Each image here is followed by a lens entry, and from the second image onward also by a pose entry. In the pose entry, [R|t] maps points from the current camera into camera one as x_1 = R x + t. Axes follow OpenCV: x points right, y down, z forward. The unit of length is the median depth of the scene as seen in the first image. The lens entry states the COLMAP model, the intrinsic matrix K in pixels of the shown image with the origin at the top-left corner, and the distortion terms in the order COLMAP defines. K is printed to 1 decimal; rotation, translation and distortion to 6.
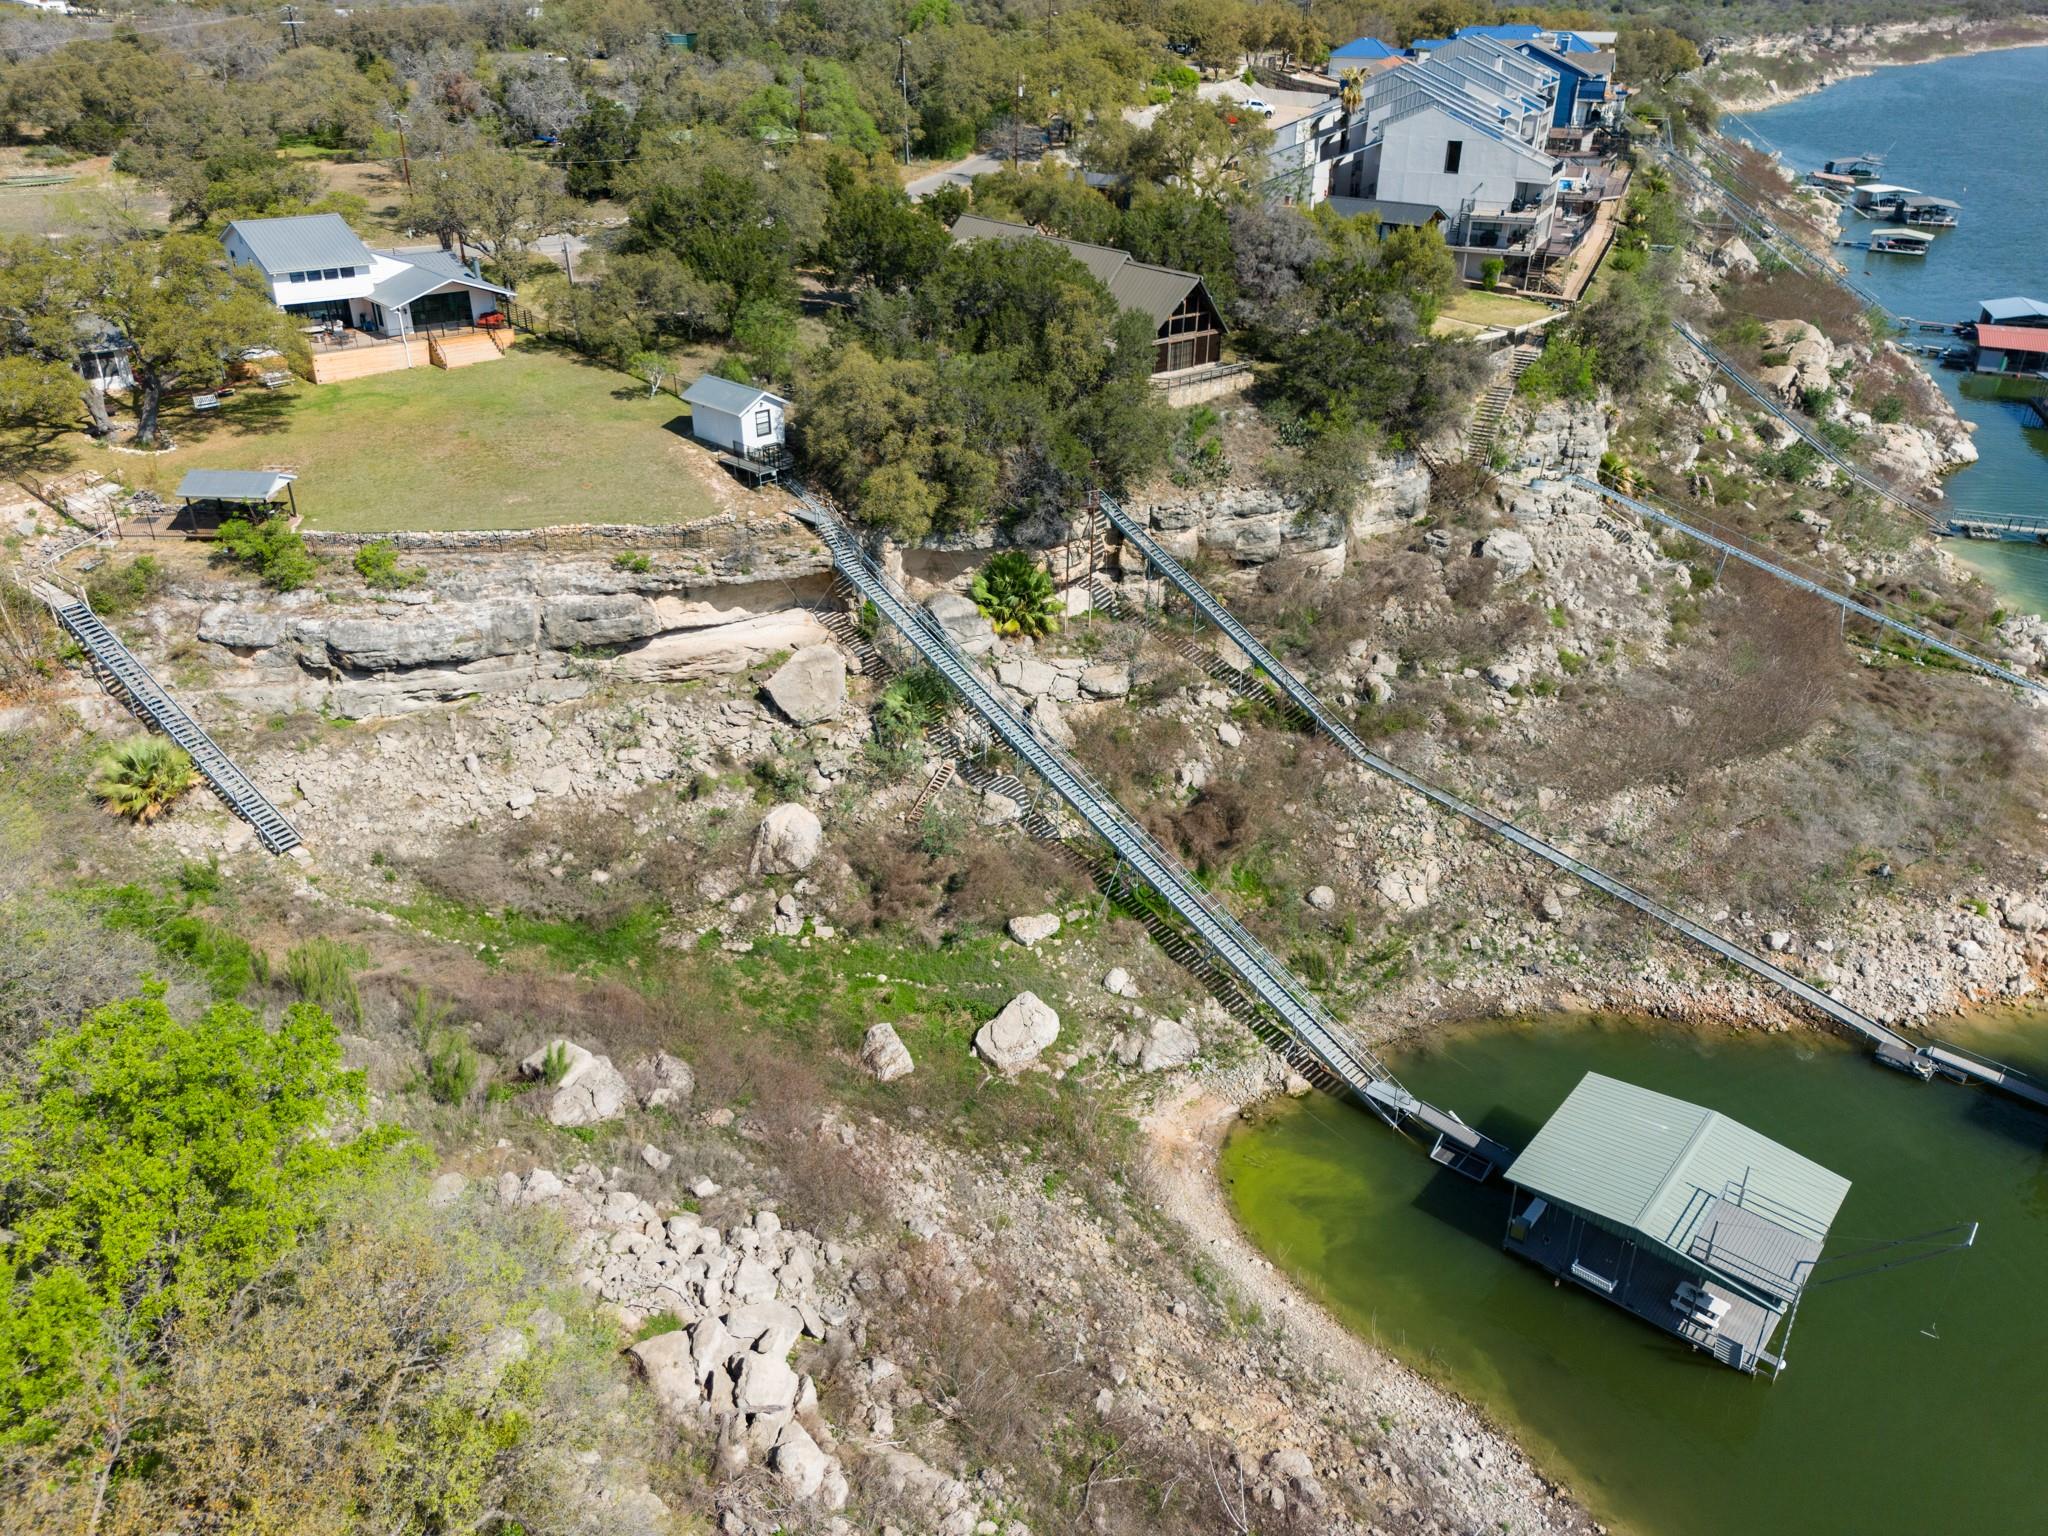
lens RADIAL K [[1471.5, 0, 1023.4], [0, 1471.5, 778.1], [0, 0, 1]] dist [0.069796, -0.075891]
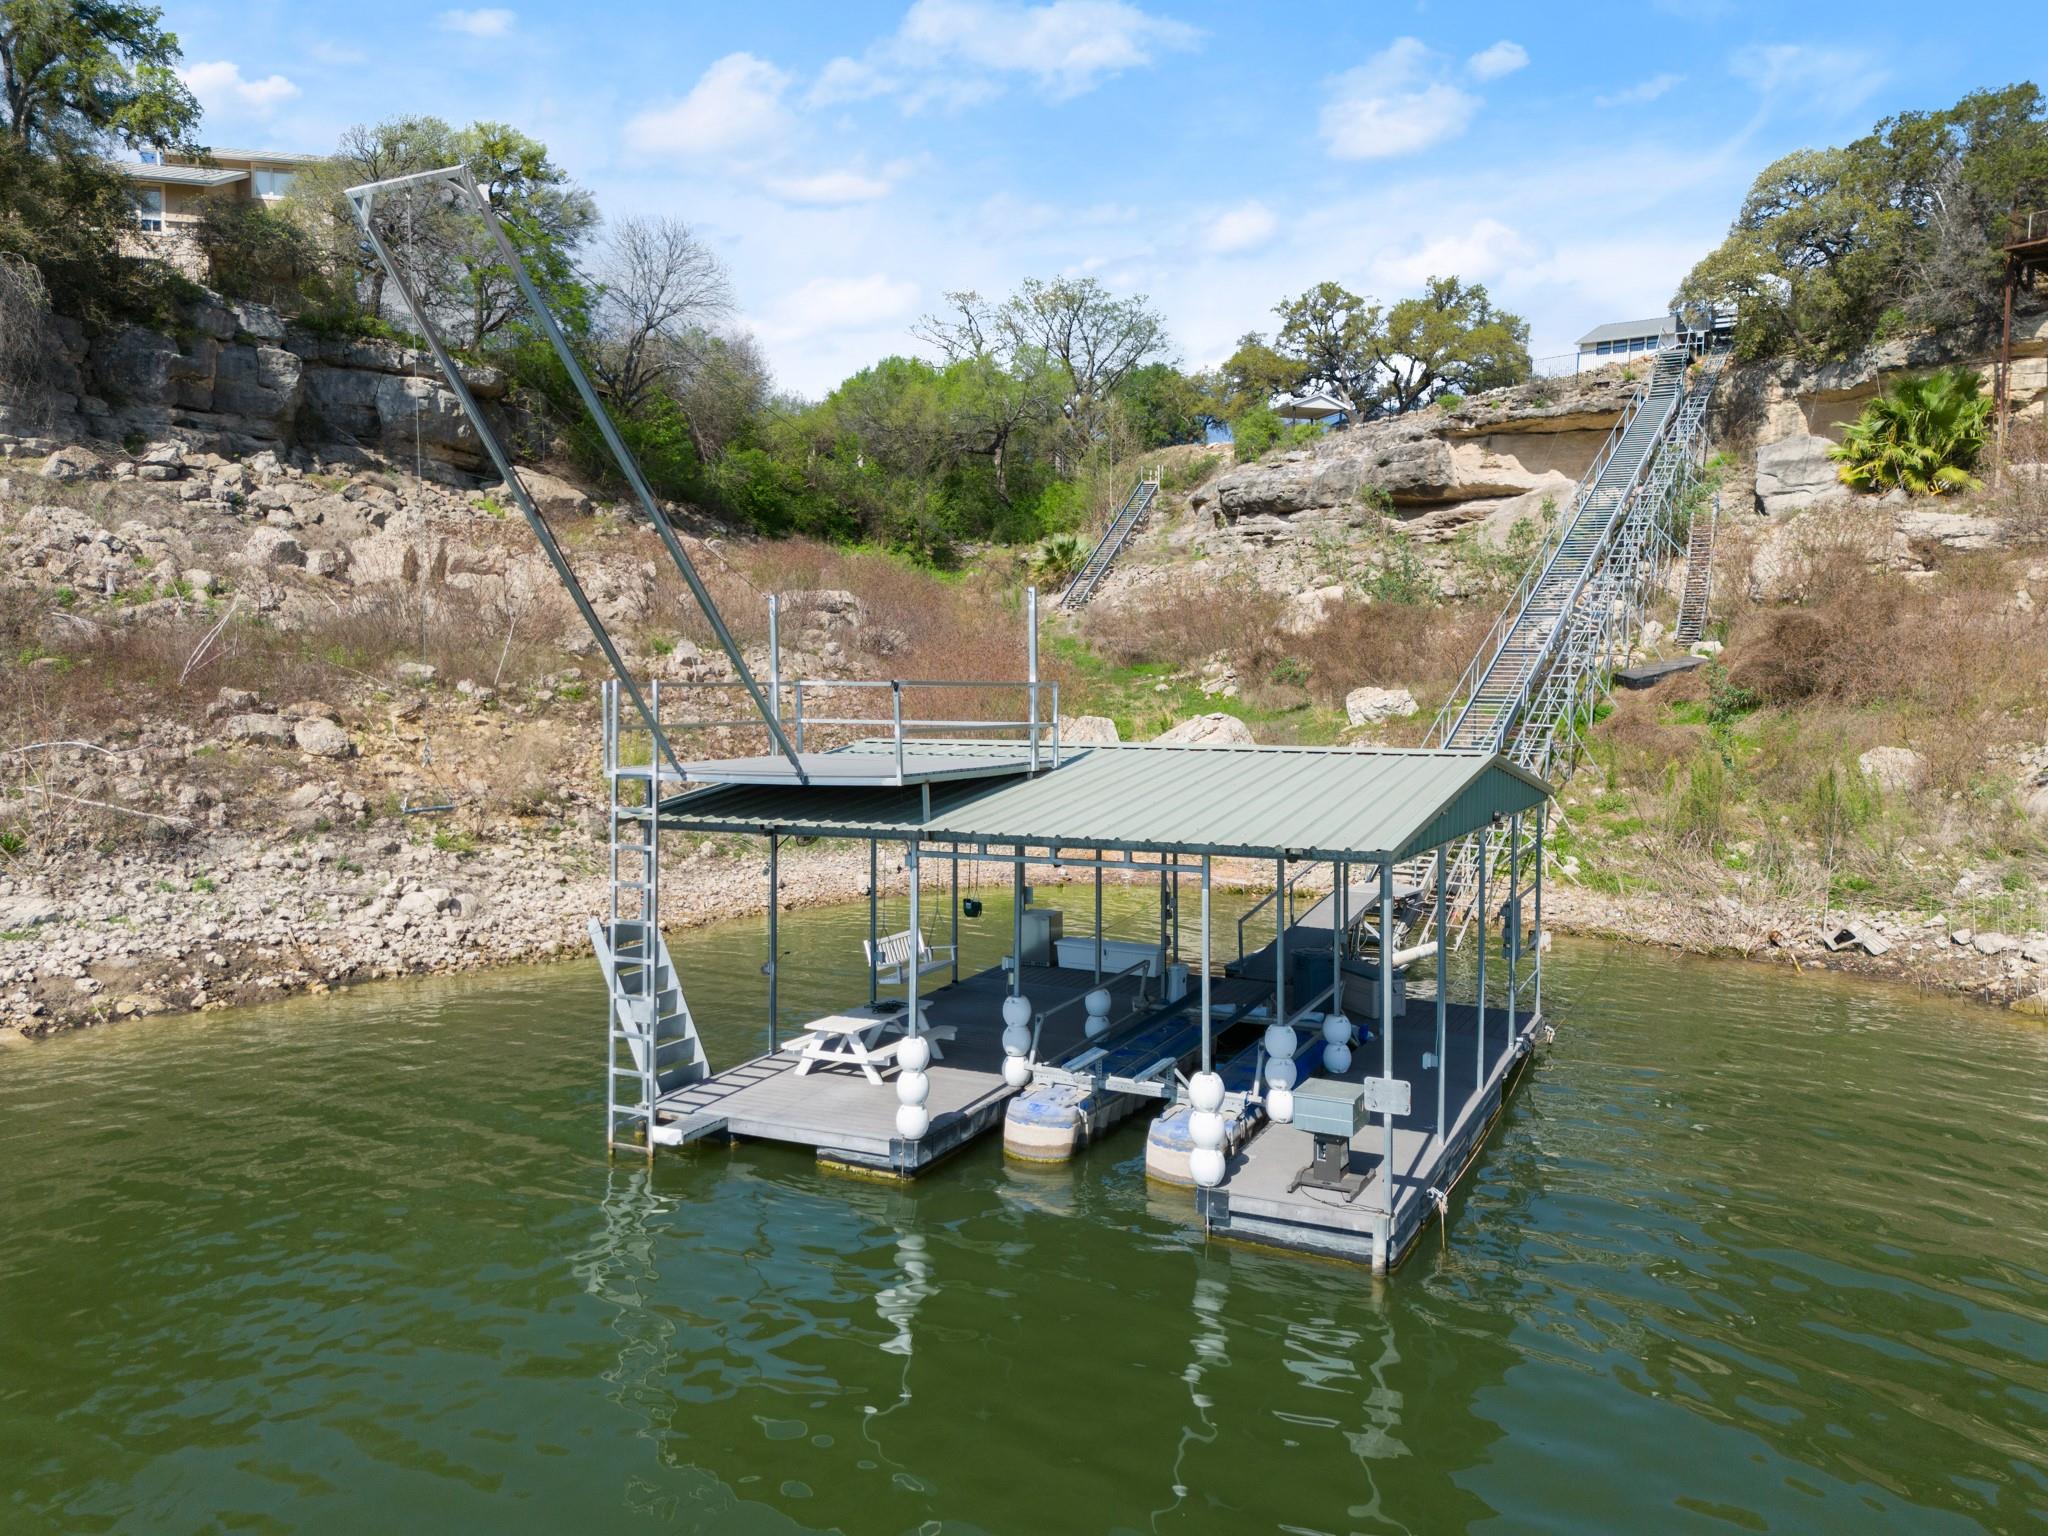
lens RADIAL K [[1471.5, 0, 1023.4], [0, 1471.5, 778.1], [0, 0, 1]] dist [0.069796, -0.075891]
pose [[0.258371, 0.064434, -0.963894, 0.536683], [-0.469263, 0.880519, -0.066925, 0.227959], [0.844415, 0.469611, 0.257737, 0.650304]]
